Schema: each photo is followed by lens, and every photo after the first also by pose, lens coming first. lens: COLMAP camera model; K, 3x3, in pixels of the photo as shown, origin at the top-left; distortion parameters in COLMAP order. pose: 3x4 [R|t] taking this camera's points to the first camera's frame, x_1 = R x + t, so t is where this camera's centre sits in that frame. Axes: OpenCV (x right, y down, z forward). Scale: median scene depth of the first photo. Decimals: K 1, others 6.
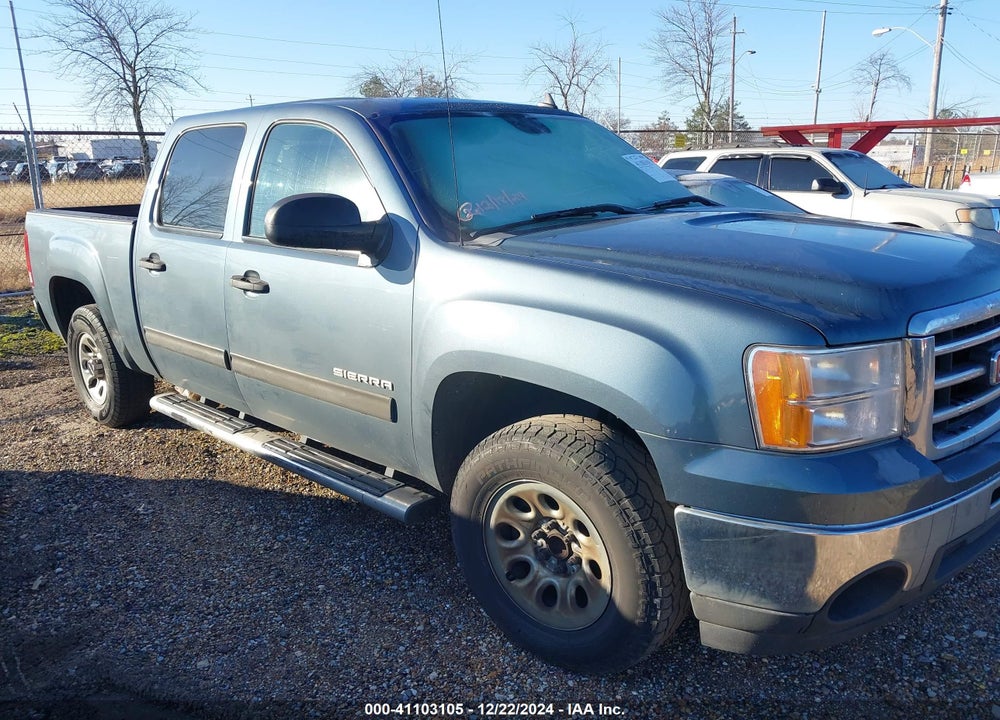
lens RADIAL K [[745.7, 0, 504.6], [0, 745.7, 391.3], [0, 0, 1]] dist [0.021114, -0.005130]
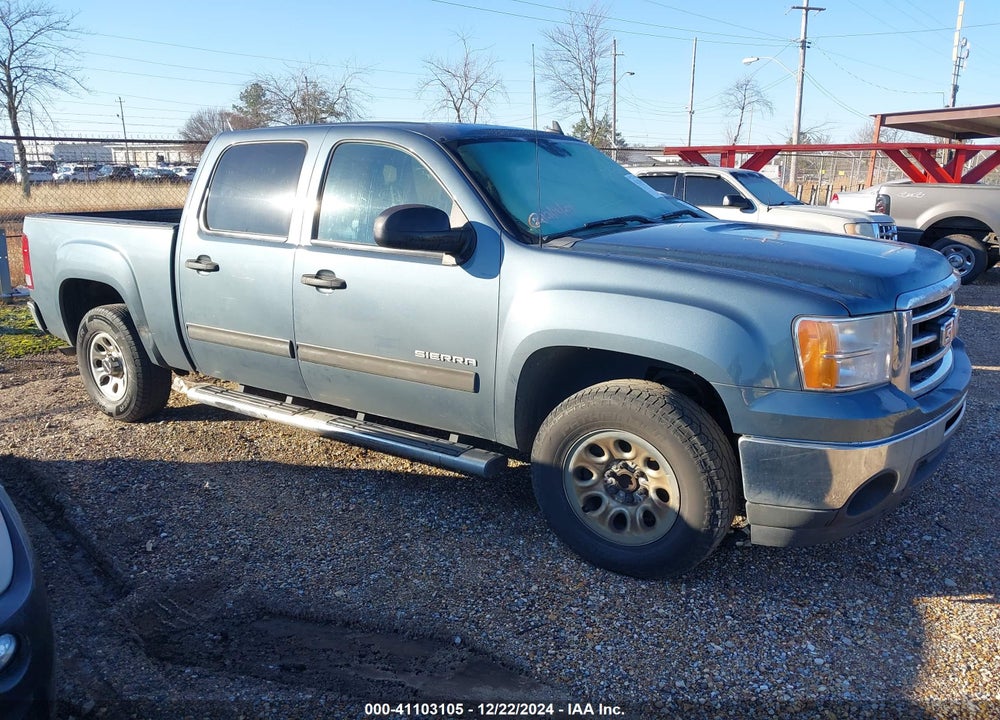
lens RADIAL K [[754.8, 0, 486.4], [0, 754.8, 396.7], [0, 0, 1]] dist [0.048075, -0.052576]
pose [[0.989813, -0.022328, 0.140612, -0.280655], [0.023819, 0.999676, -0.008928, 0.054687], [-0.140367, 0.012186, 0.990024, -0.204291]]
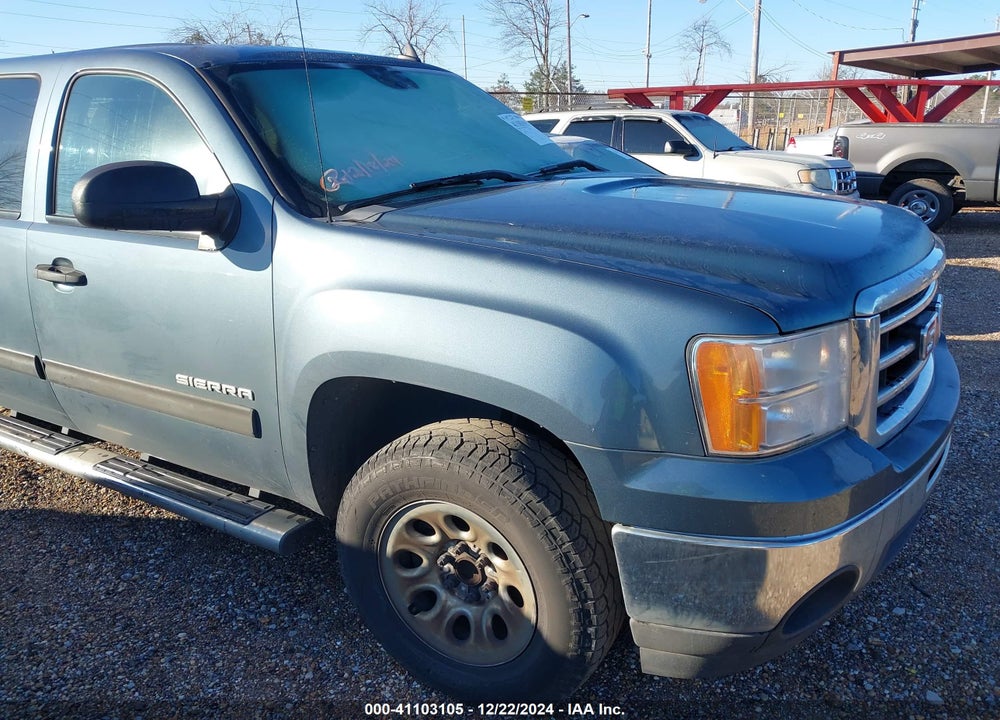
lens RADIAL K [[740.3, 0, 489.1], [0, 740.3, 386.4], [0, 0, 1]] dist [0.013680, -0.005756]
pose [[0.983114, -0.063383, 0.171669, -0.031628], [0.056397, 0.997381, 0.045276, -0.035265], [-0.174089, -0.034830, 0.984114, 0.128927]]
